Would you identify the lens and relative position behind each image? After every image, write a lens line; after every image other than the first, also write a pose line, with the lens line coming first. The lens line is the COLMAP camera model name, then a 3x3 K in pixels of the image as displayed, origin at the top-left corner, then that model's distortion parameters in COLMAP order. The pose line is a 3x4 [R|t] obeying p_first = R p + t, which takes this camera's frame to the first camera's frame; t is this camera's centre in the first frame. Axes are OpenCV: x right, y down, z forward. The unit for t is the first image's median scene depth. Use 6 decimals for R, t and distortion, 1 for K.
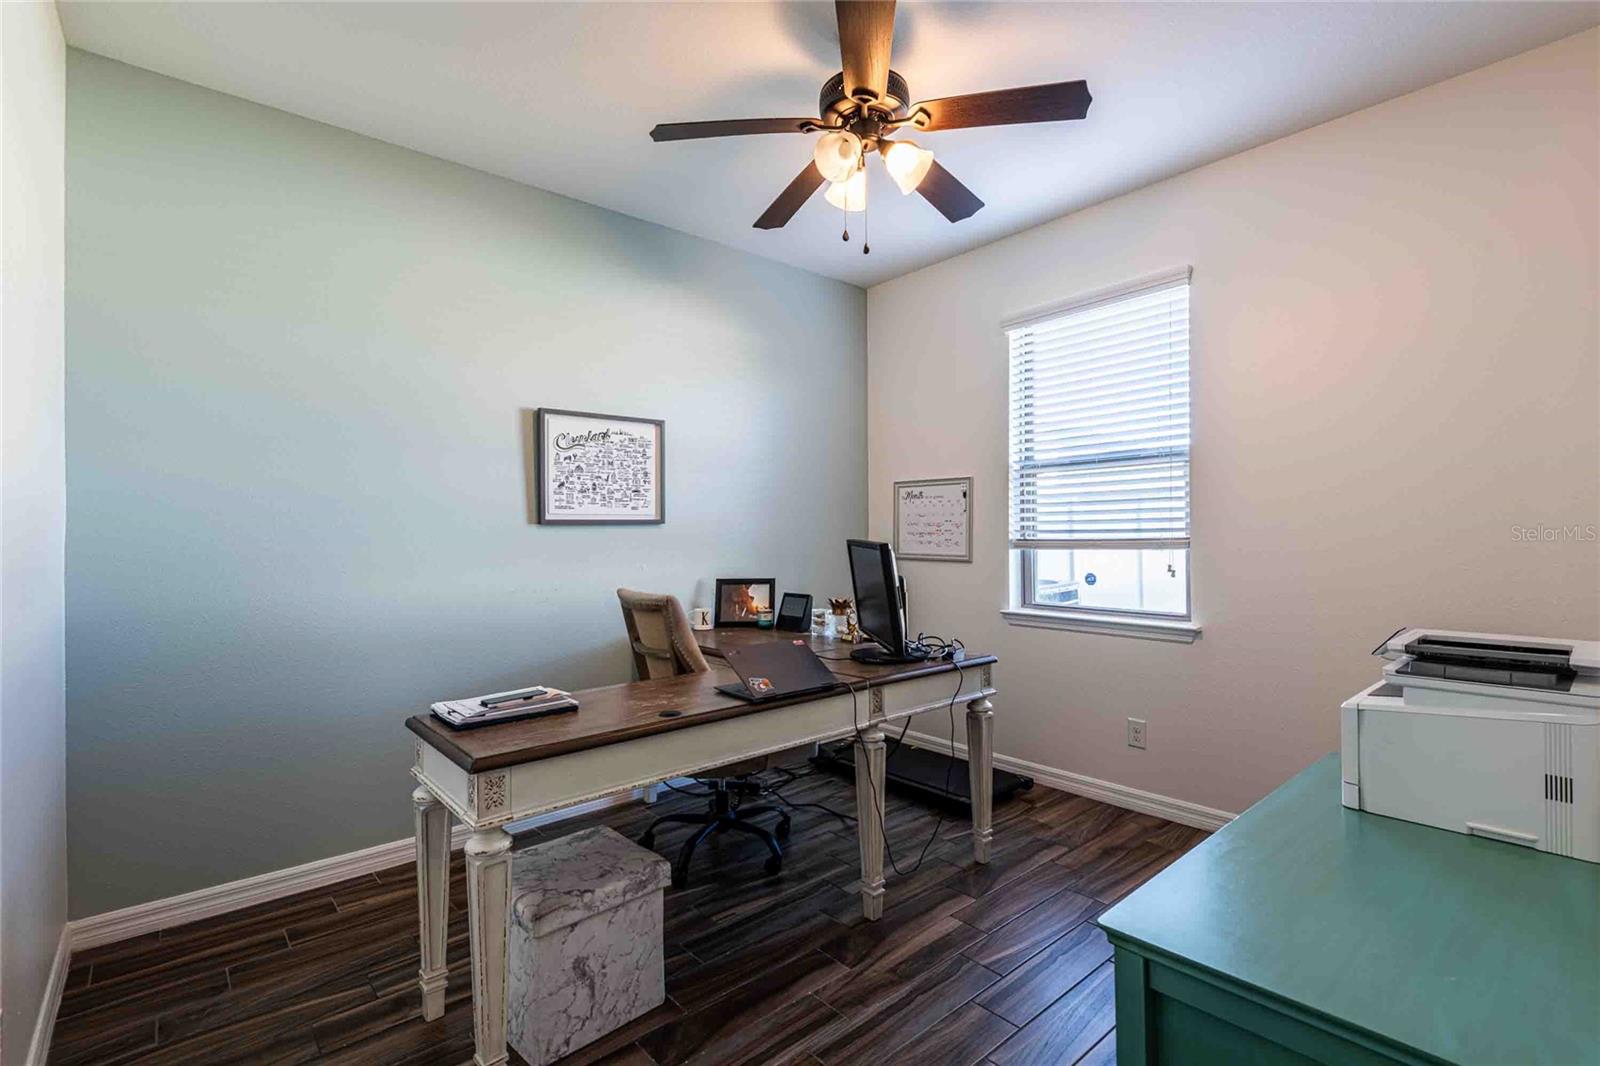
lens RADIAL K [[725.6, 0, 811.2], [0, 725.6, 526.9], [0, 0, 1]] dist [0.052074, -0.029864]
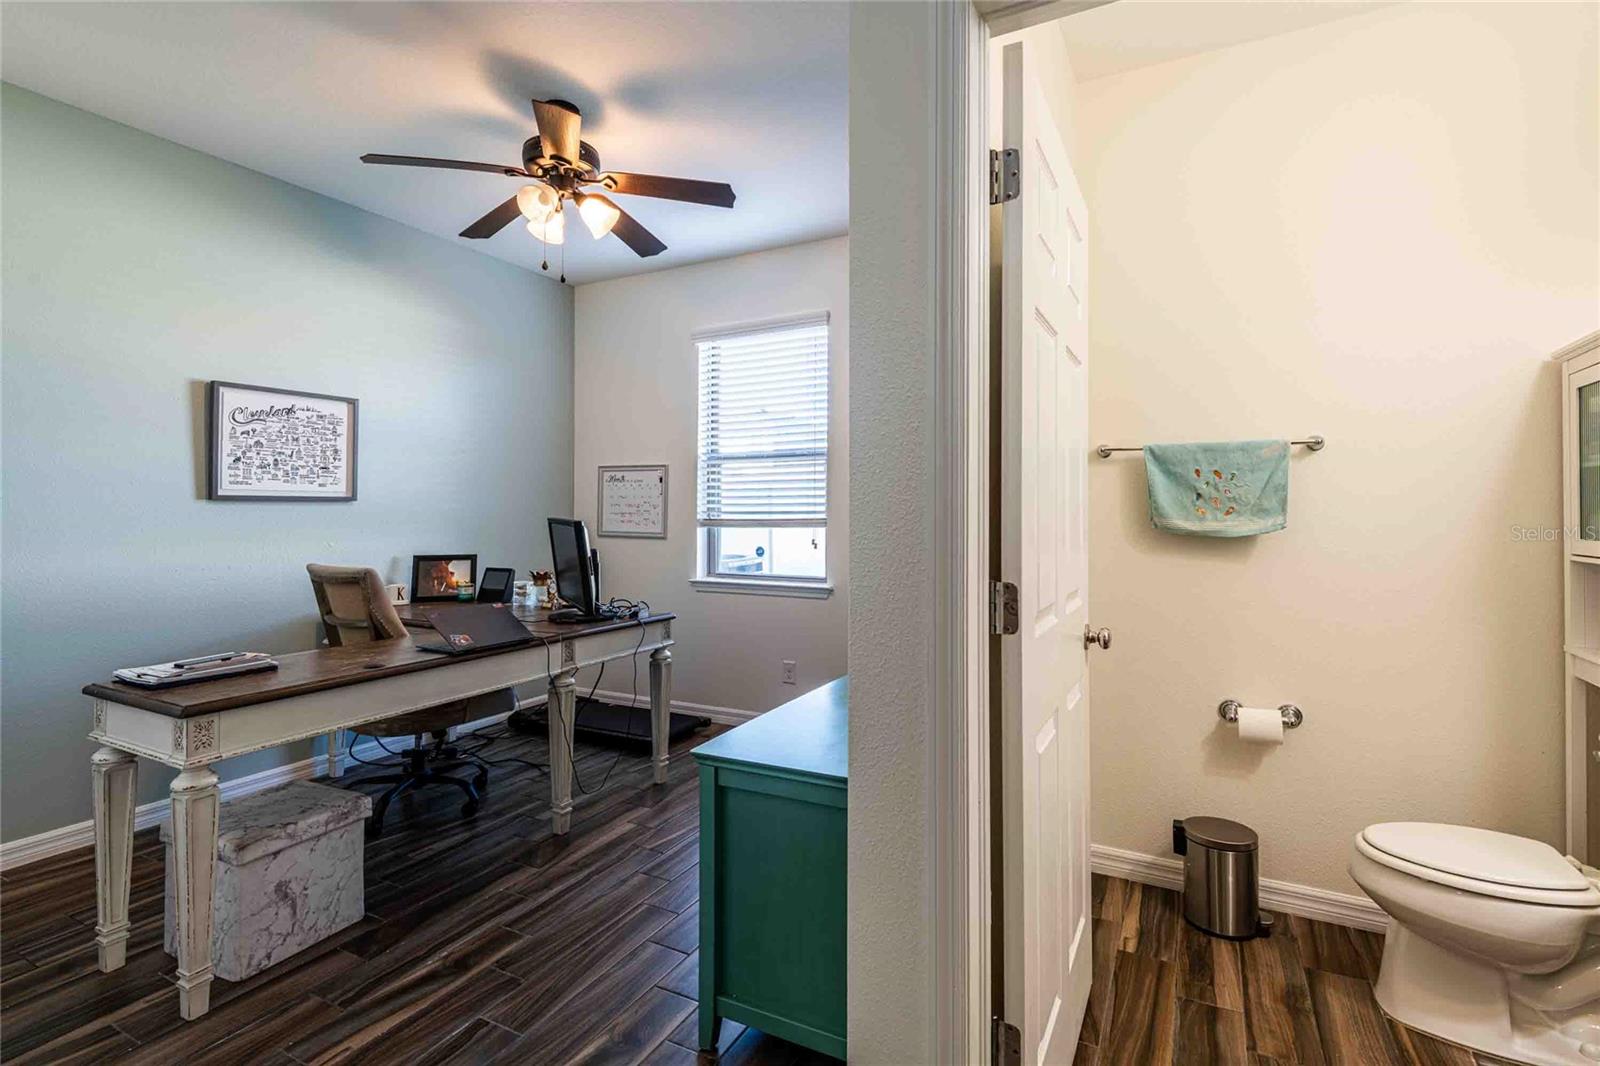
lens RADIAL K [[735.8, 0, 807.2], [0, 735.8, 506.3], [0, 0, 1]] dist [0.047291, -0.030116]
pose [[0.932978, 0.013857, 0.359666, 0.012692], [-0.013373, 0.999903, -0.003834, -0.001762], [-0.359685, -0.001233, 0.933073, -0.247185]]
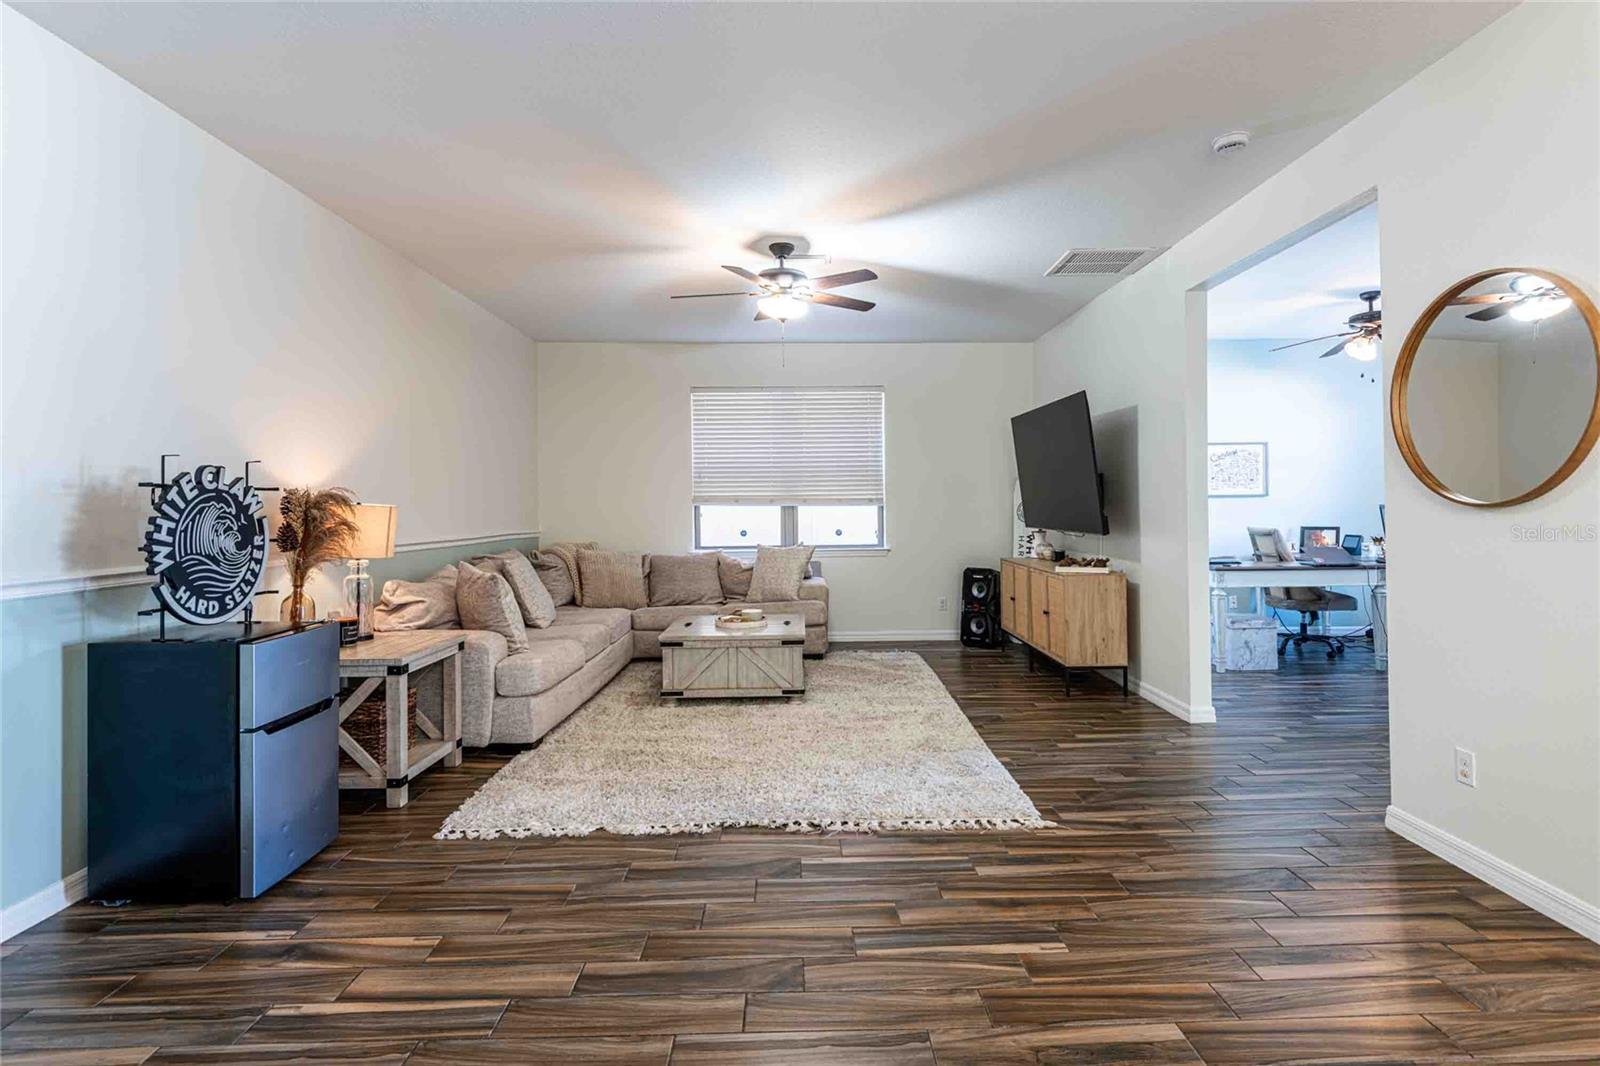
lens RADIAL K [[785.5, 0, 809.7], [0, 785.5, 499.9], [0, 0, 1]] dist [0.027982, -0.017852]
pose [[0.769511, -0.002315, -0.638629, 0.257400], [0.008285, 0.999945, 0.006358, -0.022829], [0.638580, -0.010183, 0.769488, -1.772430]]
